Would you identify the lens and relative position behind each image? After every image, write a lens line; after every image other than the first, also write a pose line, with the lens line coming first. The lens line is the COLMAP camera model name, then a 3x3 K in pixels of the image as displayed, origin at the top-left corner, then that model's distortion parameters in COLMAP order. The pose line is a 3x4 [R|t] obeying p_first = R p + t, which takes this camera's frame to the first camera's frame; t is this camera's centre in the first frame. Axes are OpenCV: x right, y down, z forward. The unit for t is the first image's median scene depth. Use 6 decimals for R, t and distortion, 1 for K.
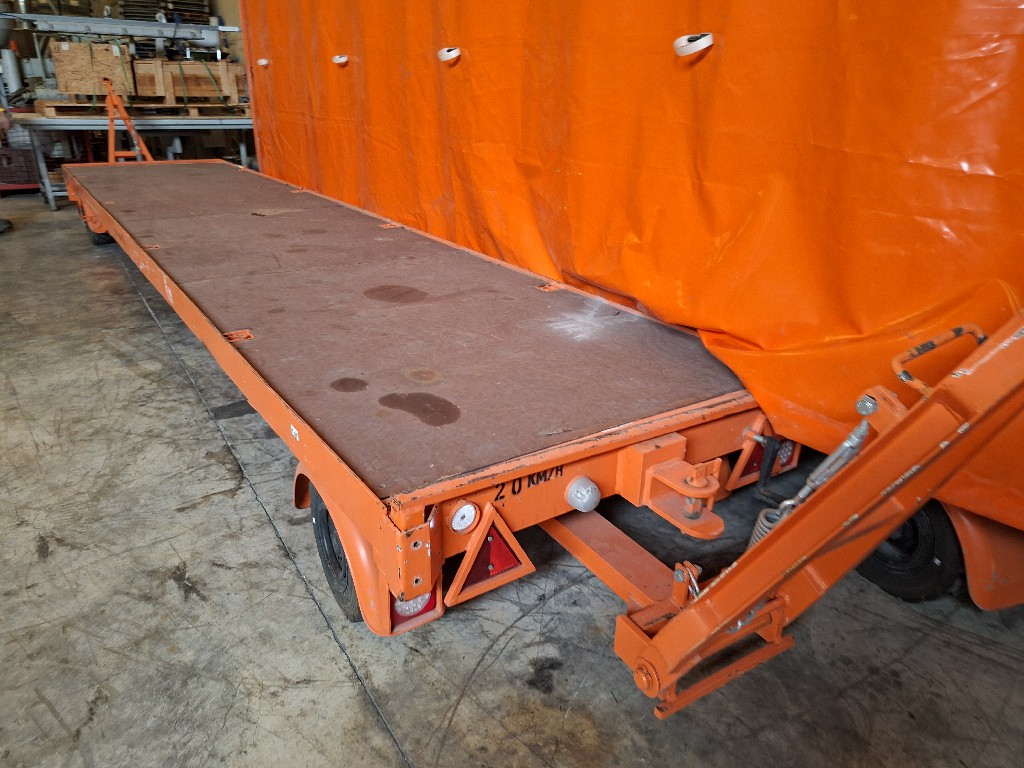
lens RADIAL K [[725.4, 0, 497.8], [0, 725.4, 388.3], [0, 0, 1]] dist [0.070355, -0.100114]
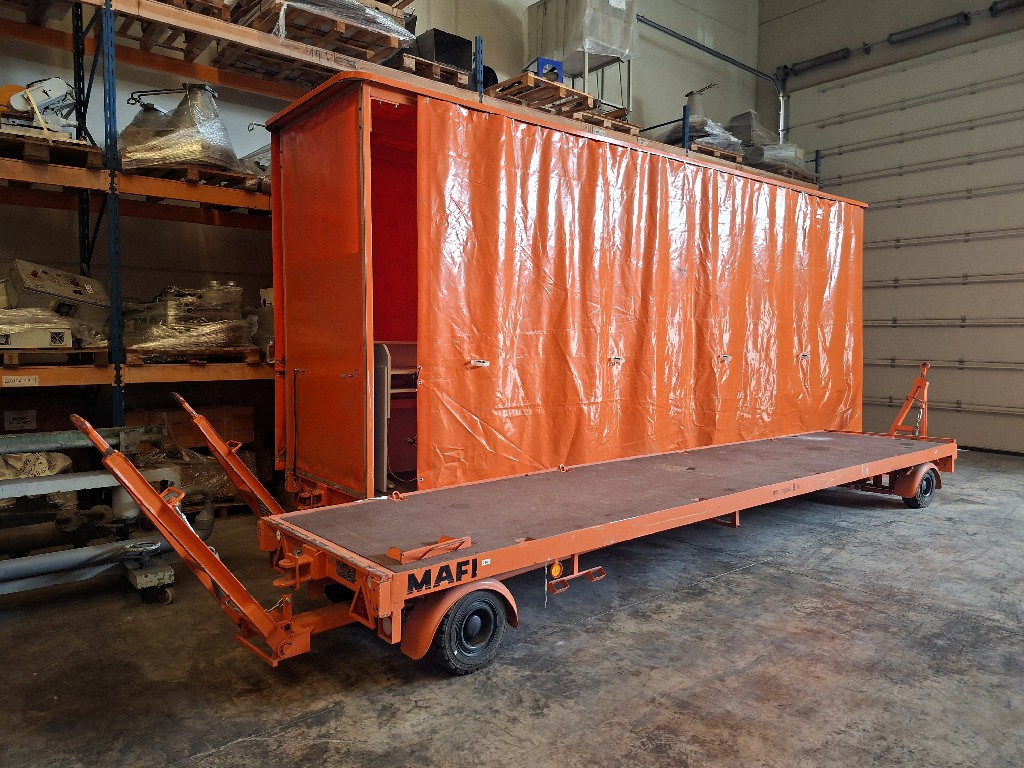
lens RADIAL K [[725.4, 0, 497.8], [0, 725.4, 388.3], [0, 0, 1]] dist [0.070355, -0.100114]
pose [[-0.126023, -0.074131, 0.989254, -3.102458], [0.374165, 0.920002, 0.116607, -1.290177], [-0.918759, 0.384840, -0.088205, 2.687698]]
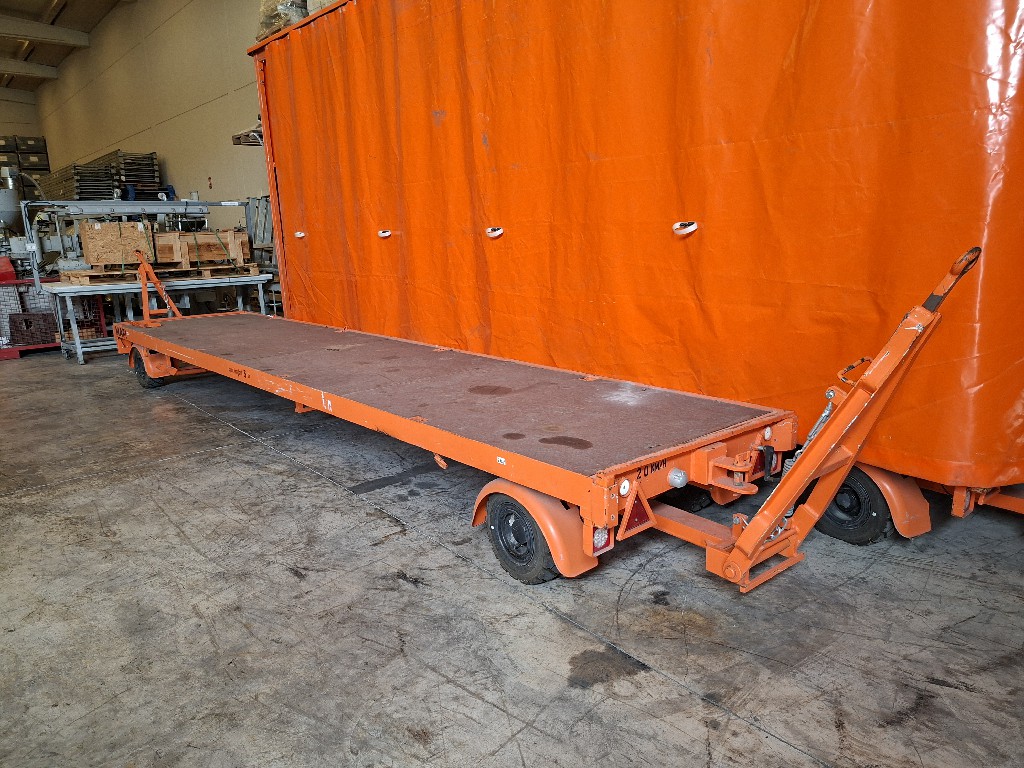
lens RADIAL K [[725.4, 0, 497.8], [0, 725.4, 388.3], [0, 0, 1]] dist [0.070355, -0.100114]
pose [[0.991051, -0.076113, 0.109658, -0.357591], [0.093854, 0.981483, -0.166981, 0.137510], [-0.094918, 0.175778, 0.979843, -0.525226]]
